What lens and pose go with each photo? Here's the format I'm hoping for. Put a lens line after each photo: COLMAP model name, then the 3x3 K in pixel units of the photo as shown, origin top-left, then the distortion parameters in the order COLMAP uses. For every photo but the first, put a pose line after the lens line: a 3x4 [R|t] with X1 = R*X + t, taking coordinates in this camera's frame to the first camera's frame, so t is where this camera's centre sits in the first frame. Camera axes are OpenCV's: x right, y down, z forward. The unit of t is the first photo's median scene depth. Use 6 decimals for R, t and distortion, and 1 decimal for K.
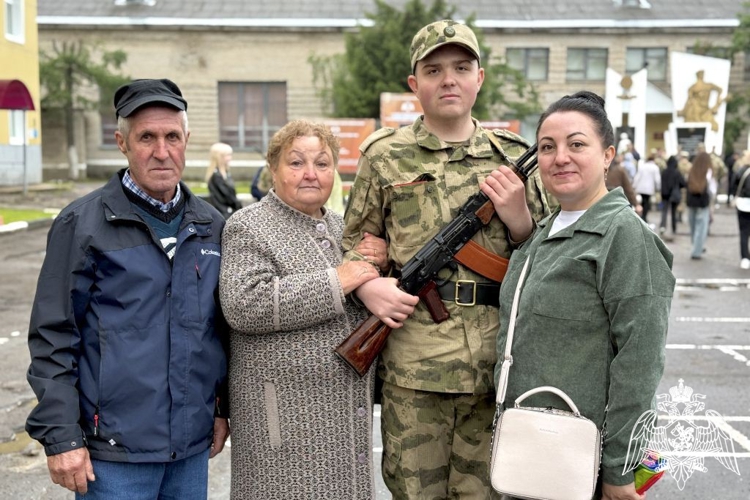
lens RADIAL K [[1042.5, 0, 374.6], [0, 1042.5, 250.8], [0, 0, 1]] dist [-0.006887, 0.000000]
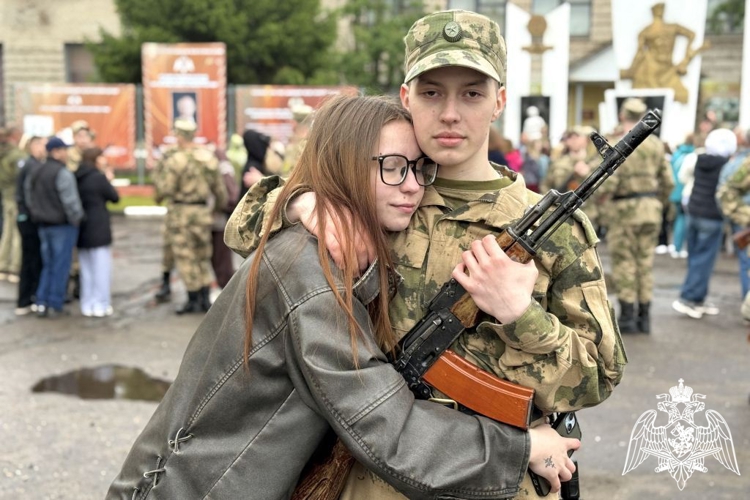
lens RADIAL K [[1042.5, 0, 375.4], [0, 1042.5, 248.8], [0, 0, 1]] dist [-0.006887, 0.000000]
pose [[0.990510, 0.017918, -0.136267, 0.233752], [-0.016991, 0.999824, 0.007965, -0.031529], [0.136385, -0.005574, 0.990640, 0.372820]]
